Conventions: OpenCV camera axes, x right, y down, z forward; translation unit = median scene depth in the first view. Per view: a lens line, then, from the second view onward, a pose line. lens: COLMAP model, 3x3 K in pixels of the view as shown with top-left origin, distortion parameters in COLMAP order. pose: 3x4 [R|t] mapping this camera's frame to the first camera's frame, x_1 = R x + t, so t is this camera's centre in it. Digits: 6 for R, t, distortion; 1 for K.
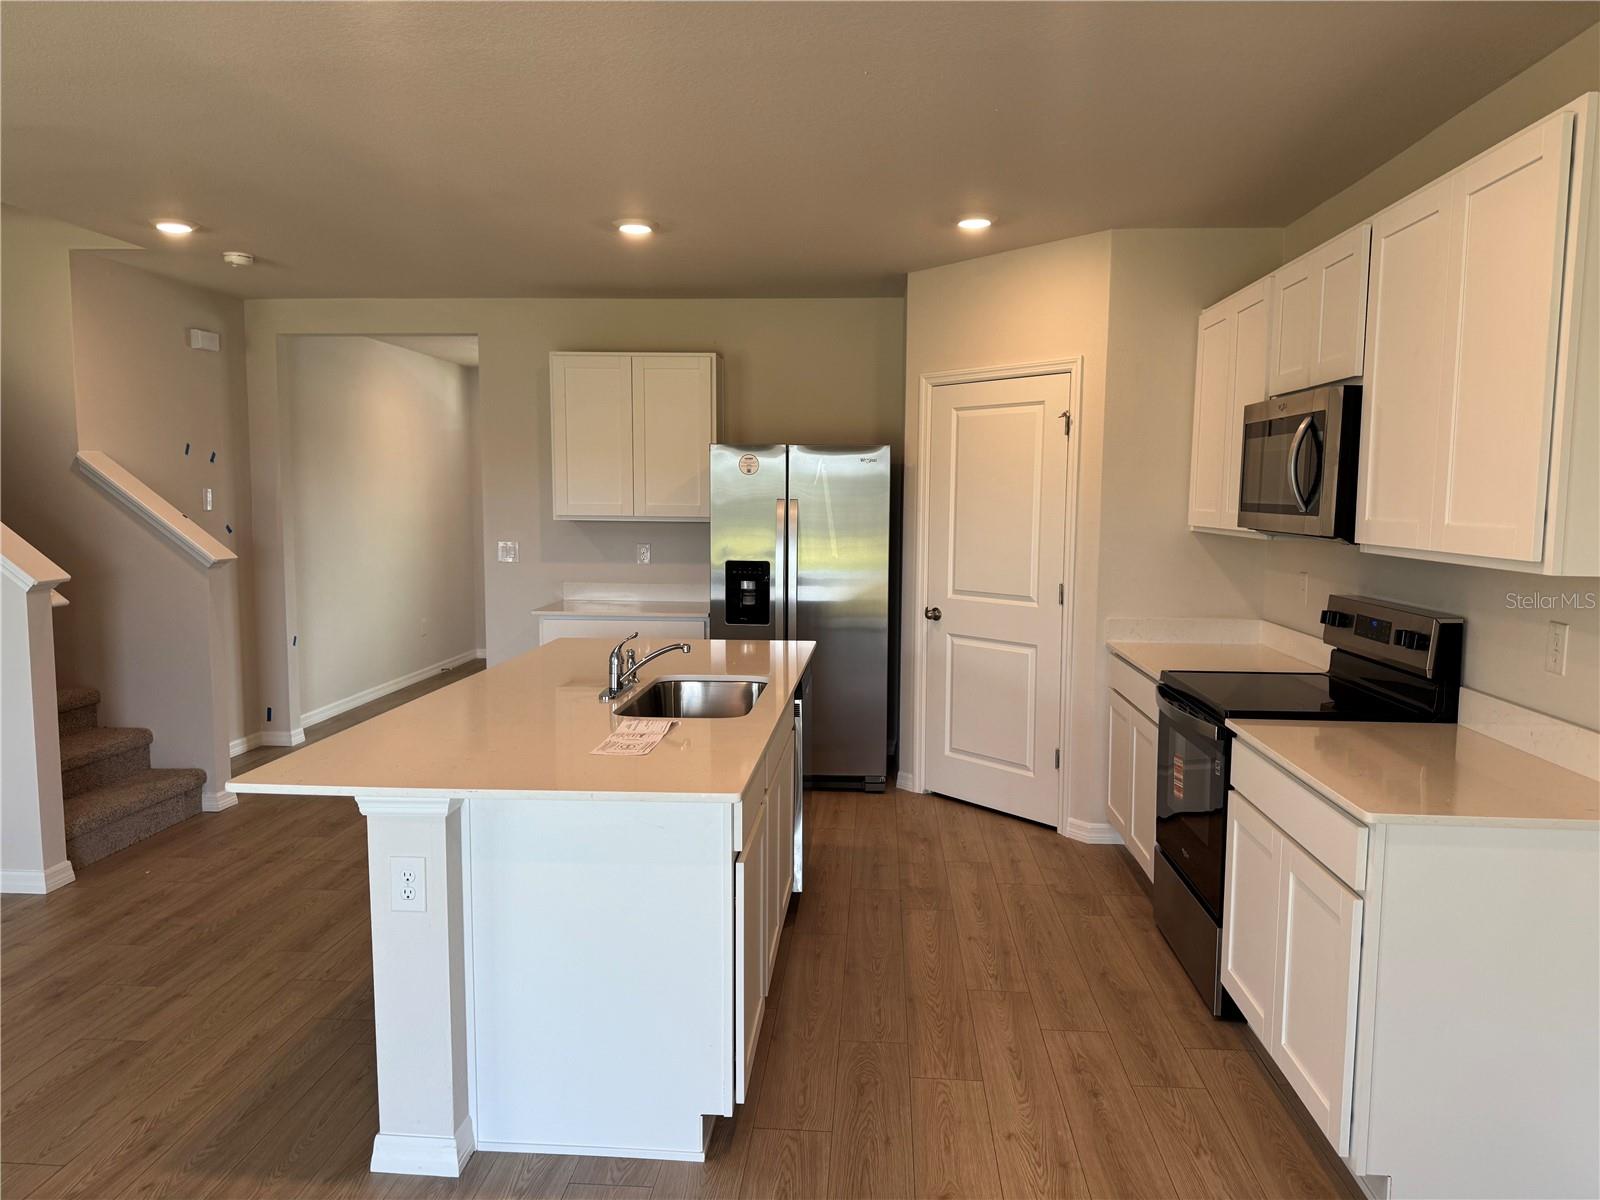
lens RADIAL K [[1123.9, 0, 813.0], [0, 1123.9, 607.0], [0, 0, 1]] dist [0.073709, -0.055404]
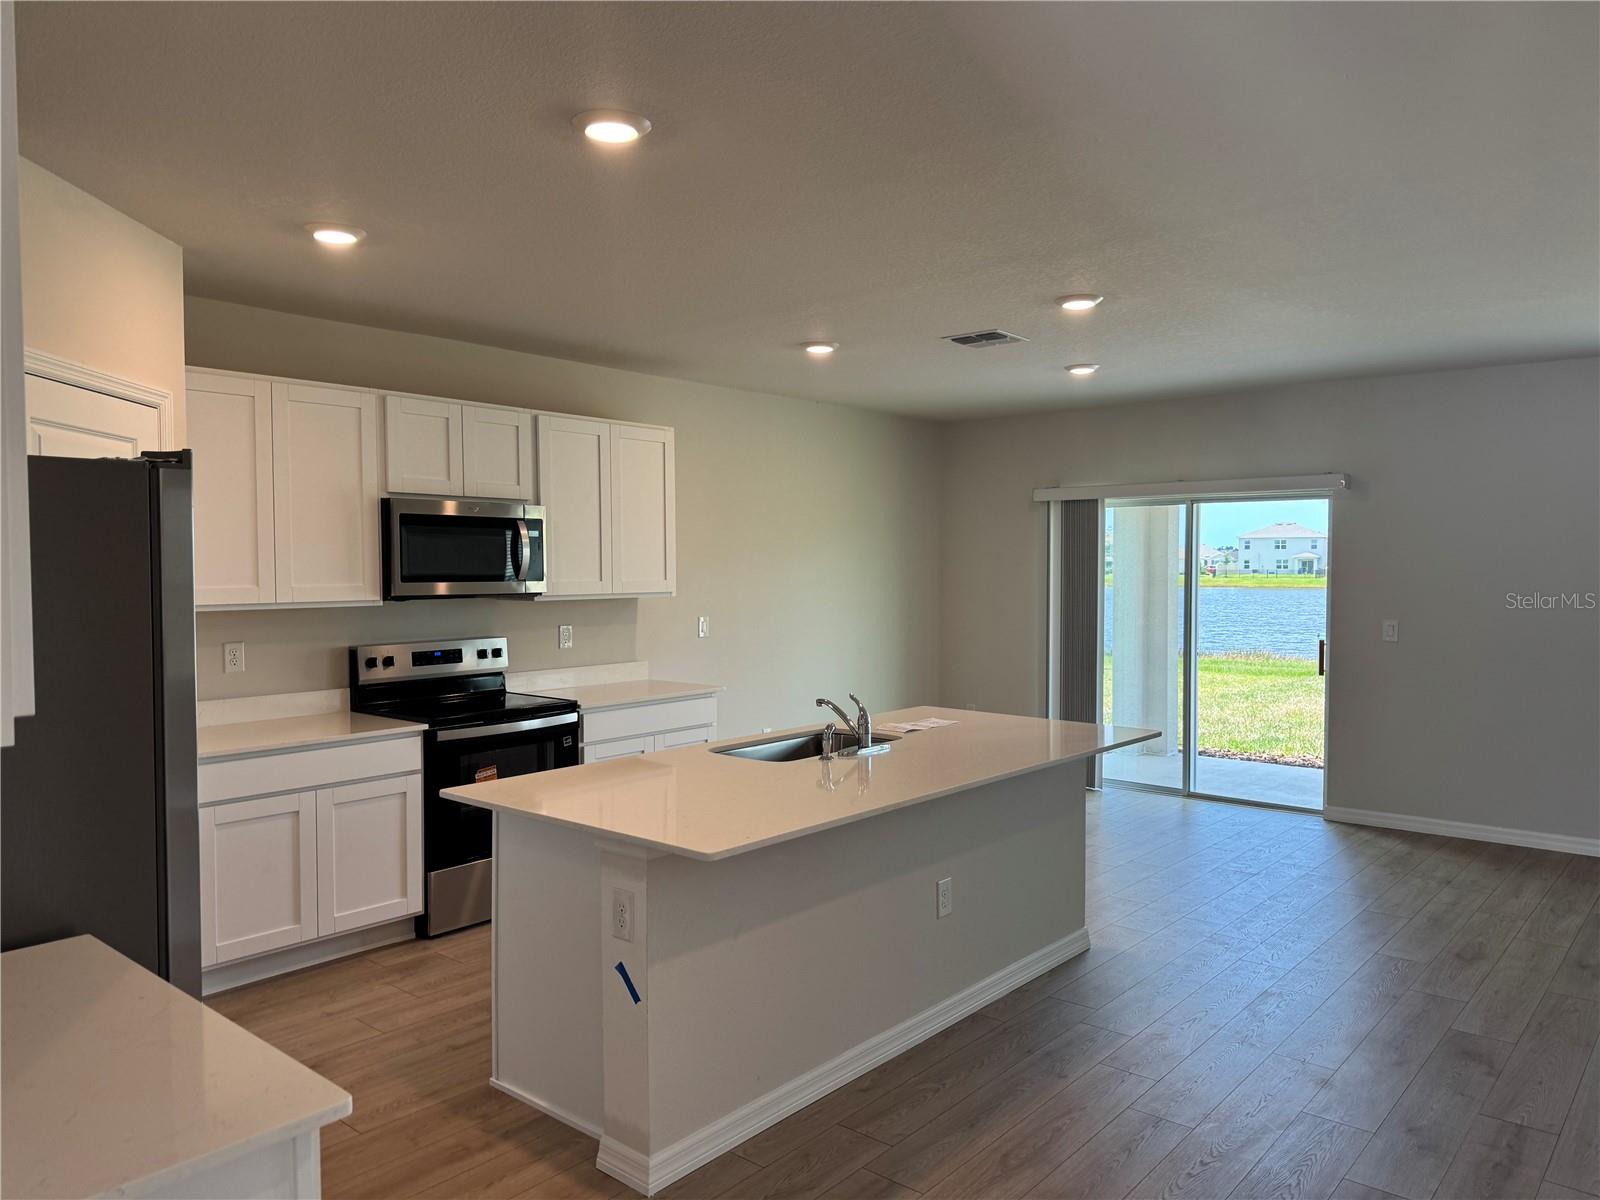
lens RADIAL K [[1123.9, 0, 797.3], [0, 1123.9, 601.3], [0, 0, 1]] dist [0.073709, -0.055404]
pose [[-0.797371, -0.027916, 0.602843, -0.555532], [0.055201, 0.991368, 0.118921, -0.145720], [-0.600959, 0.128102, -0.788947, 1.337165]]
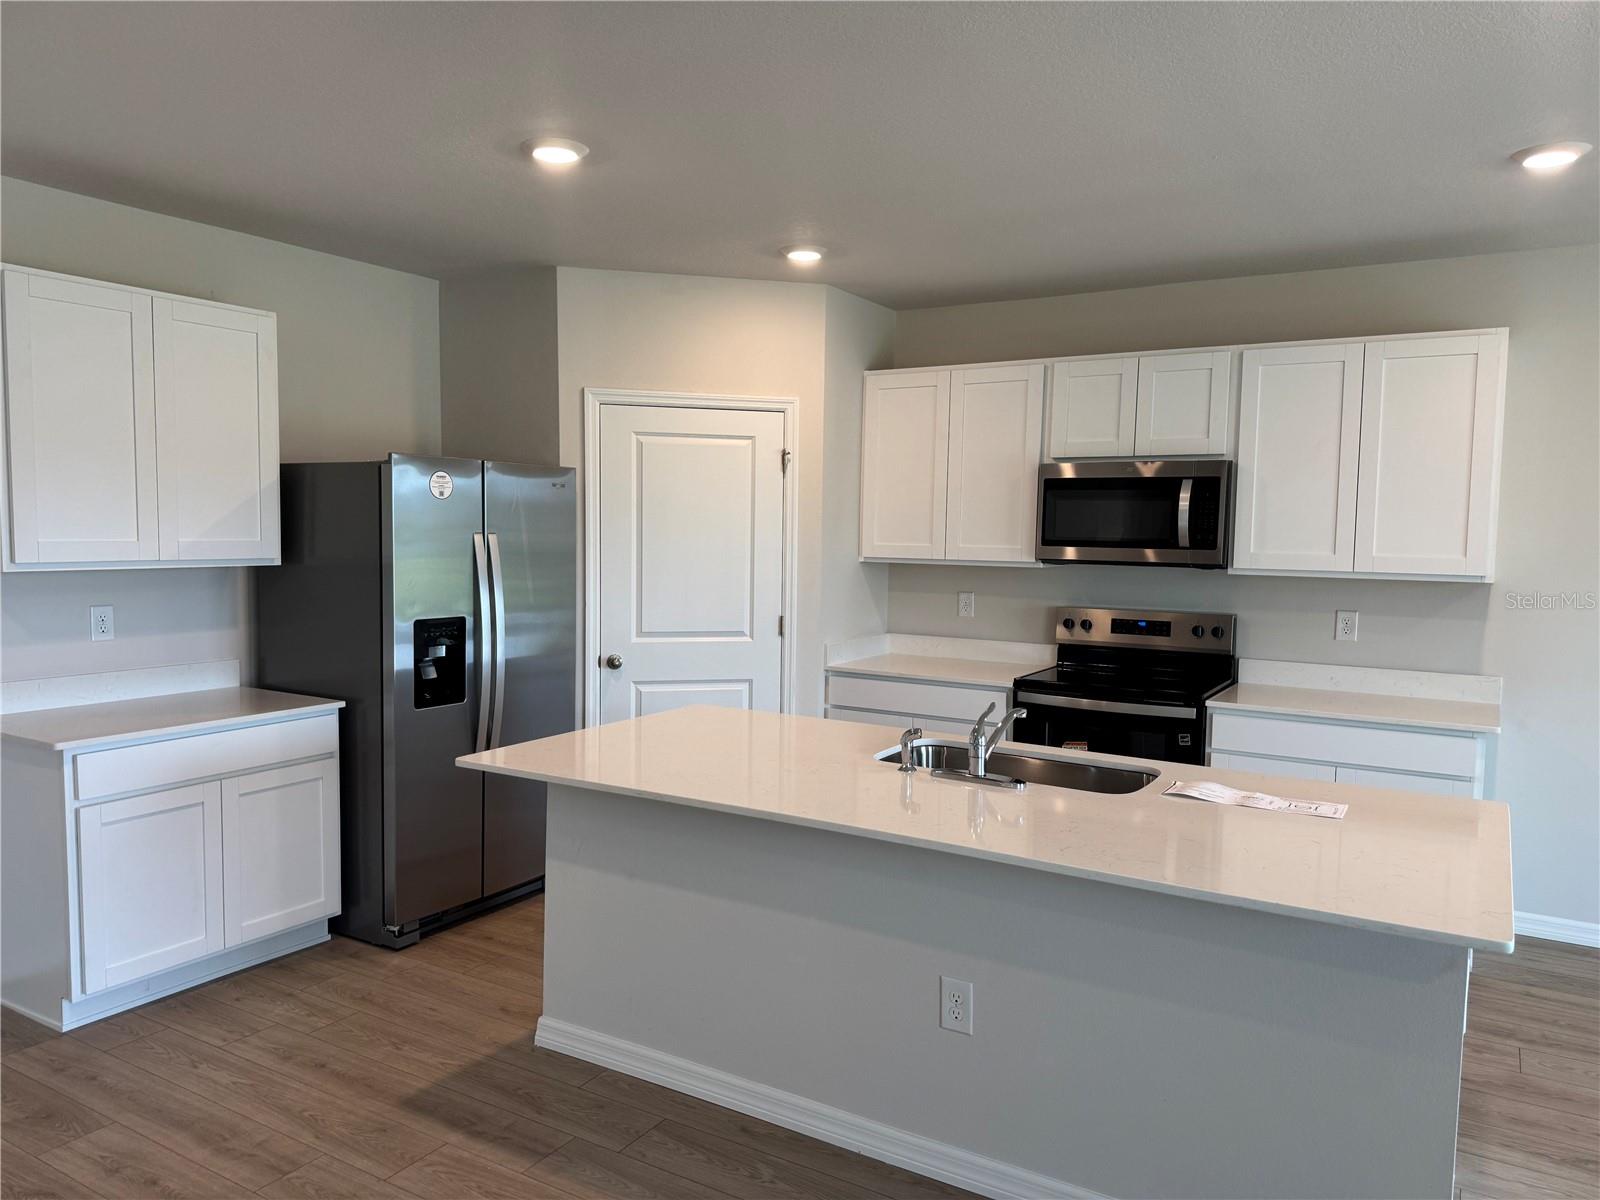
lens RADIAL K [[1123.9, 0, 817.2], [0, 1123.9, 607.3], [0, 0, 1]] dist [0.073709, -0.055404]
pose [[0.454992, -0.064886, 0.888128, -0.673720], [0.076966, 0.996475, 0.033371, -0.060230], [-0.887163, 0.053172, 0.458383, 0.505081]]
